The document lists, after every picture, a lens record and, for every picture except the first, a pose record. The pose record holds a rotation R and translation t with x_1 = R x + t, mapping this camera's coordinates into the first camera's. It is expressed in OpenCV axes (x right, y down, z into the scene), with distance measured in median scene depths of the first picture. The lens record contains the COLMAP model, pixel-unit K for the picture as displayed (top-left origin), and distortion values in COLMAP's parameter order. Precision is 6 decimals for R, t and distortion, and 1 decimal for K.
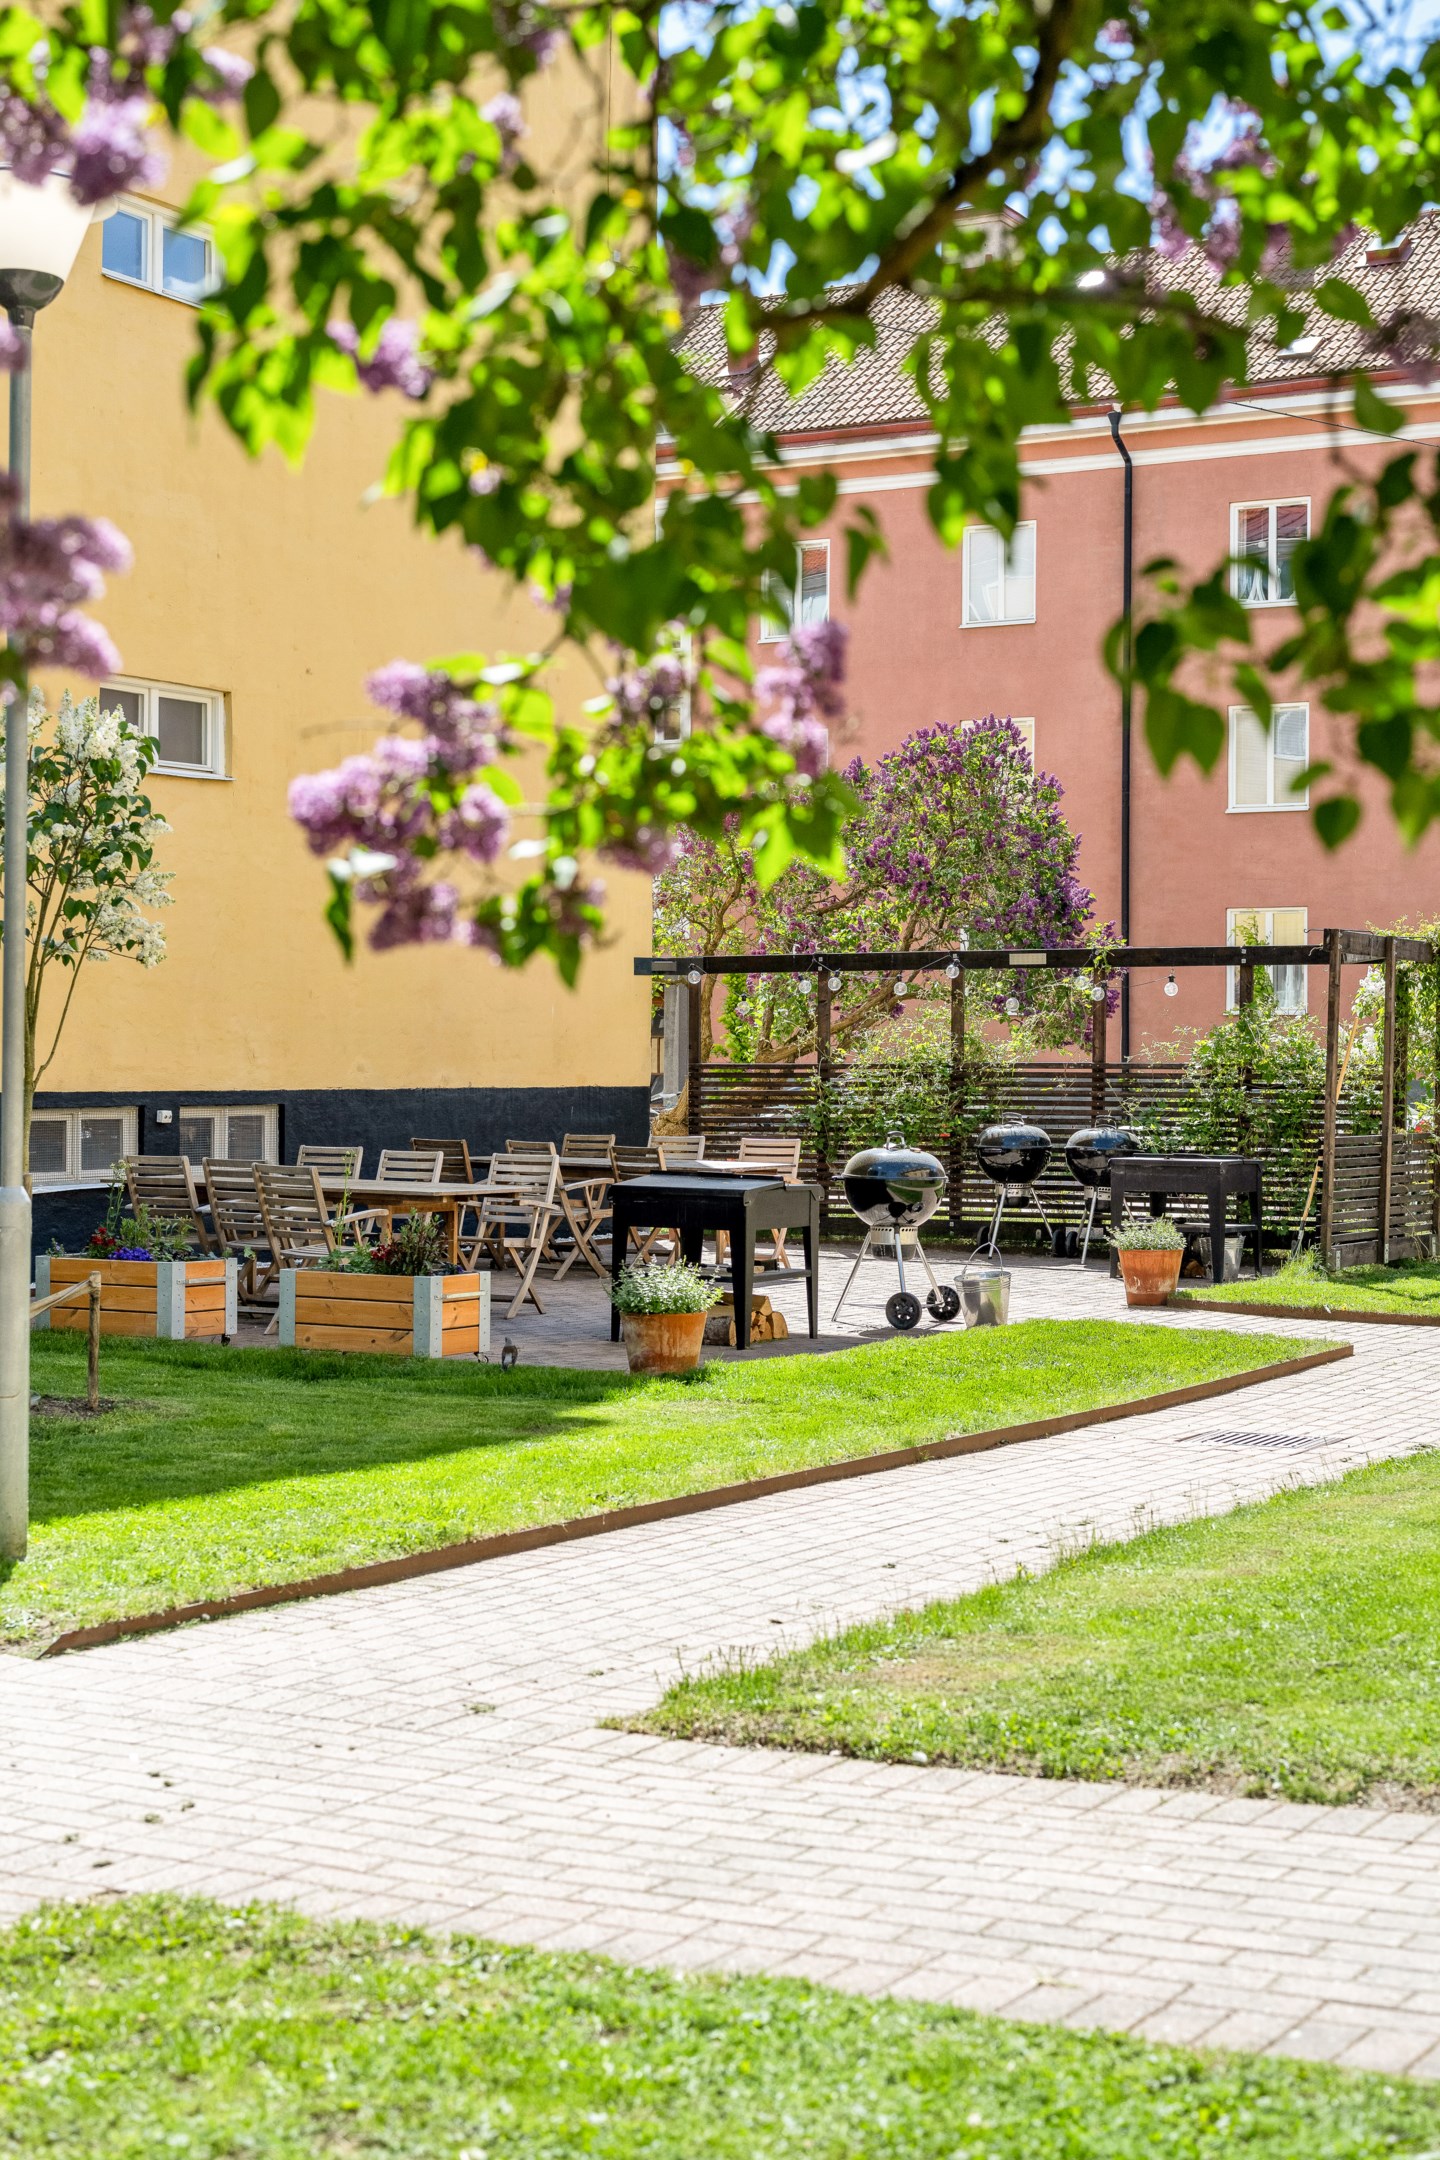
lens RADIAL K [[3010.4, 0, 720.0], [0, 3010.4, 1080.0], [0, 0, 1]] dist [-0.008890, -0.004417]
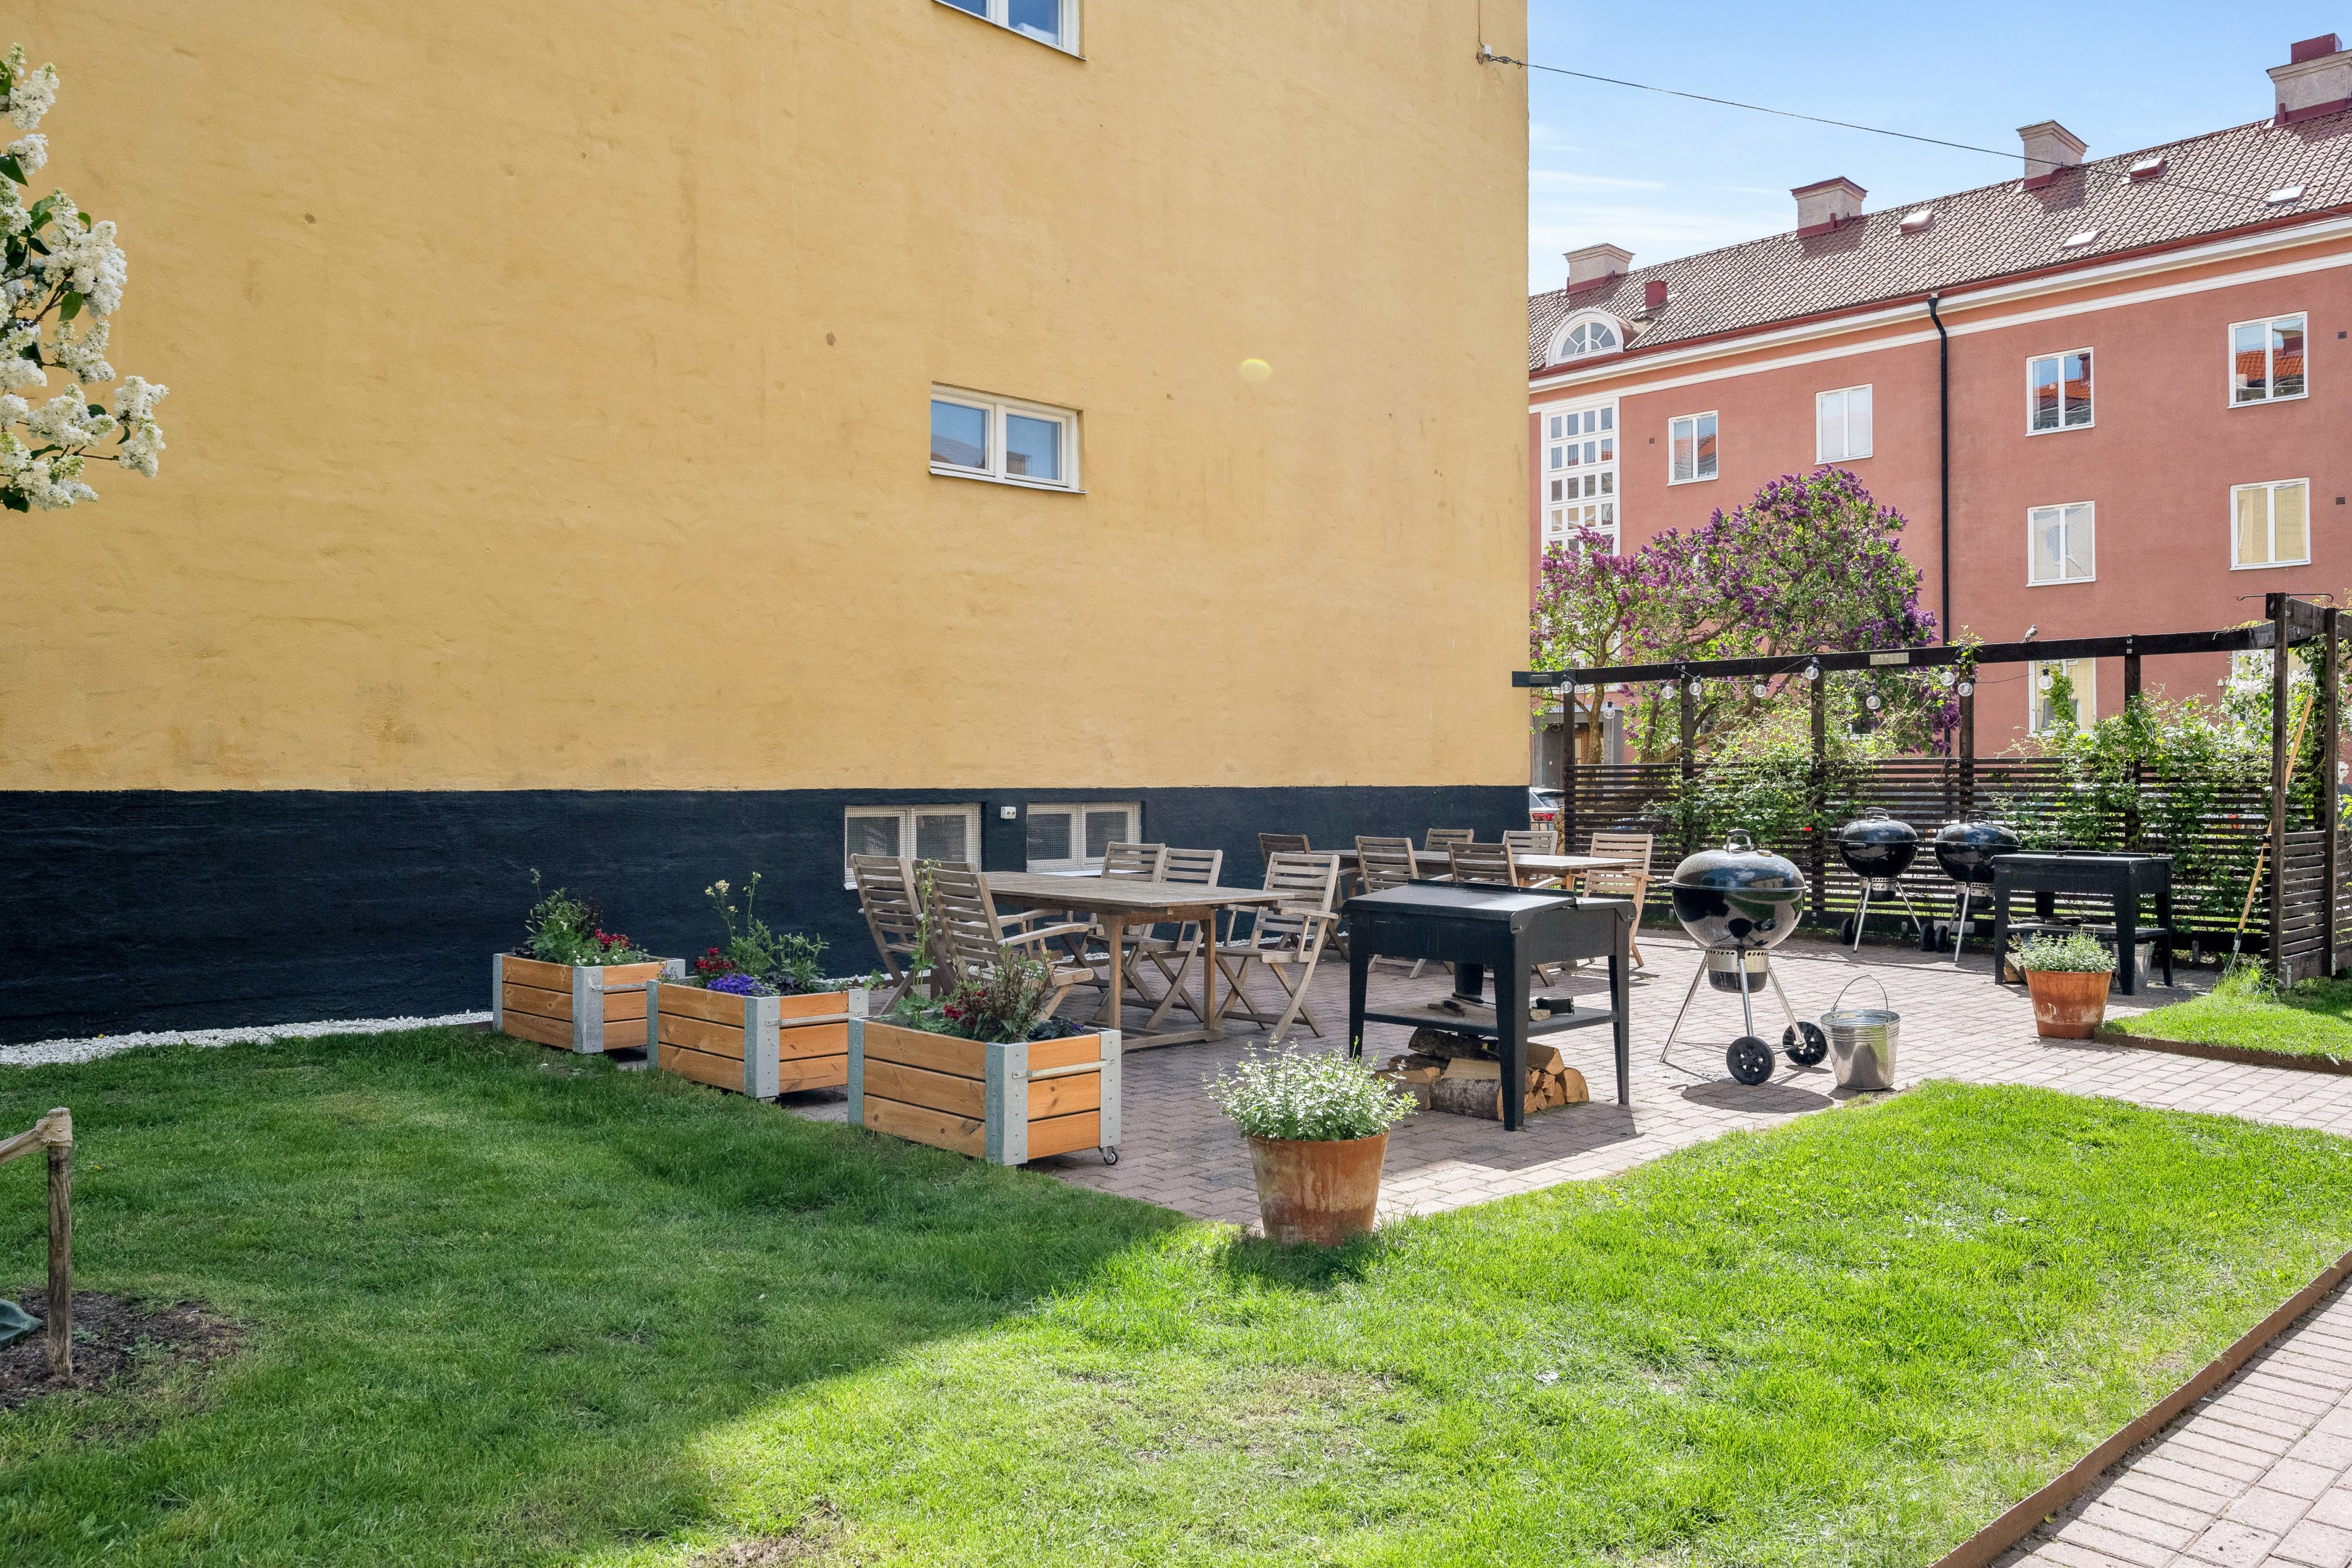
lens RADIAL K [[1727.9, 0, 1179.2], [0, 1727.9, 760.6], [0, 0, 1]] dist [0.003157, -0.002272]
pose [[0.962626, -0.010095, -0.270645, 0.030681], [0.005082, 0.999802, -0.019219, 0.005360], [0.270786, 0.017125, 0.962487, 0.399574]]
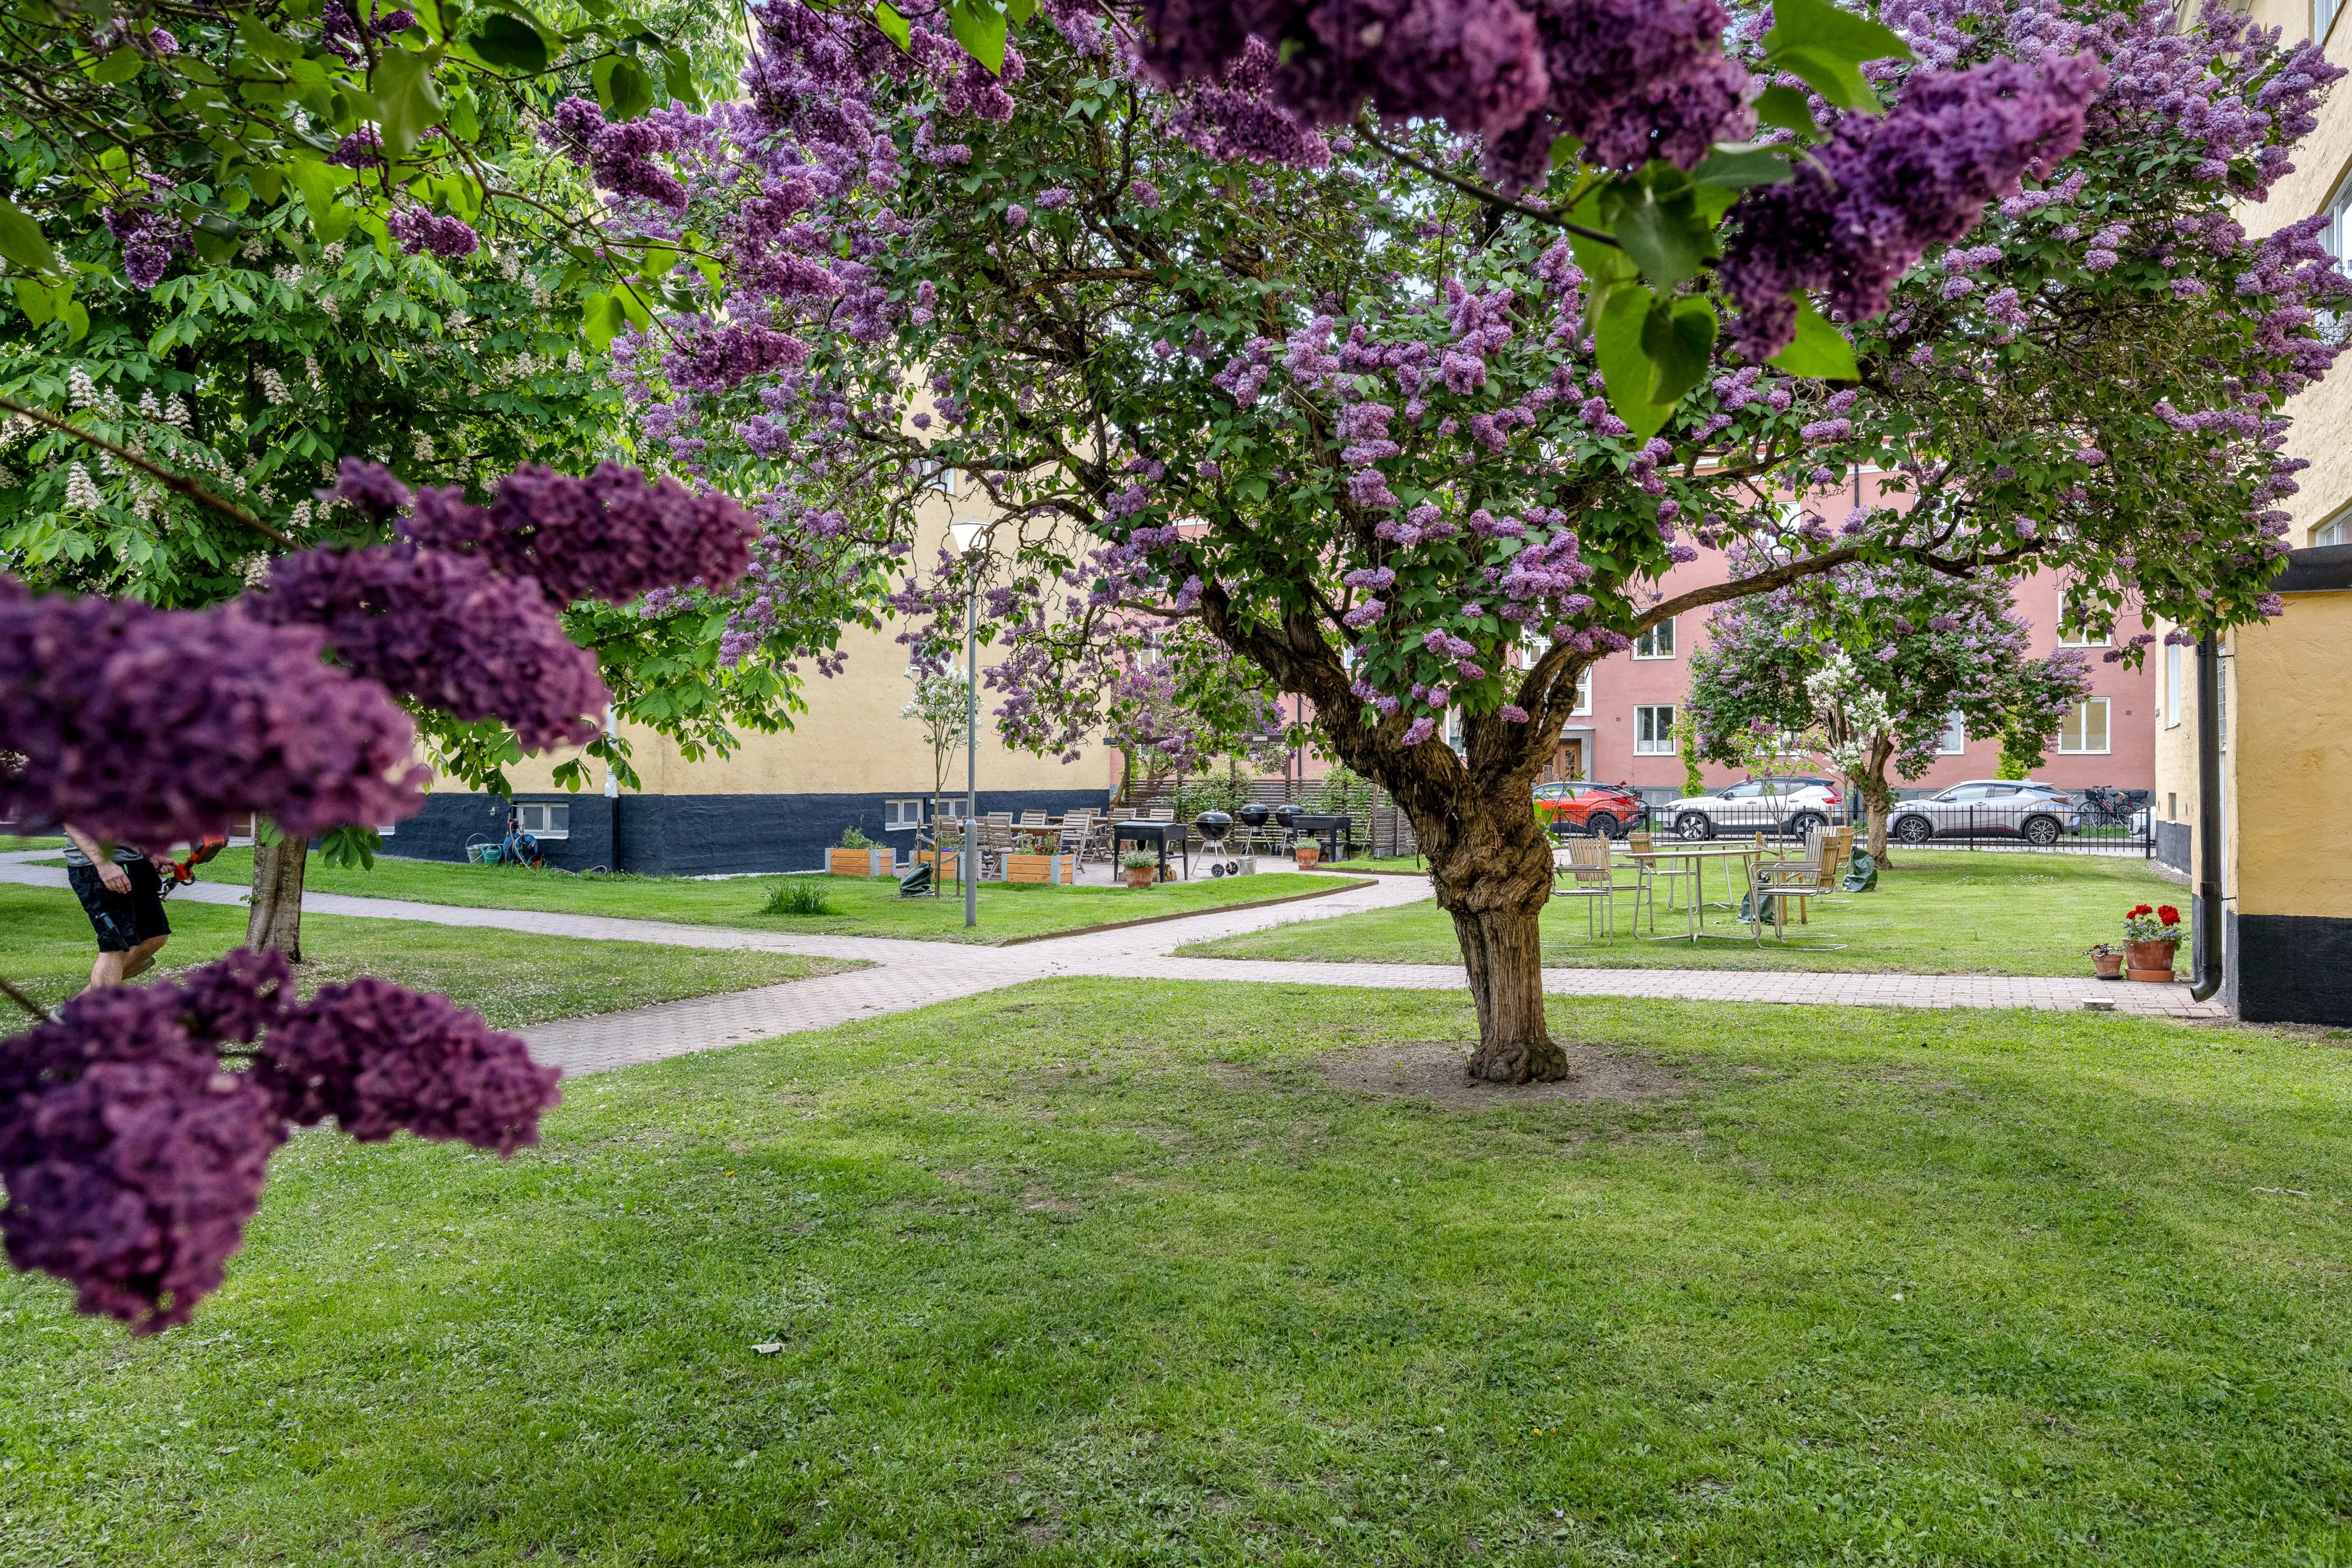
lens RADIAL K [[1498.7, 0, 1142.4], [0, 1498.7, 787.2], [0, 0, 1]] dist [0.001938, 0.000550]
pose [[0.999604, -0.004348, 0.027799, -0.034788], [0.004314, 0.999990, 0.001284, -0.001272], [-0.027805, -0.001163, 0.999613, -0.280469]]
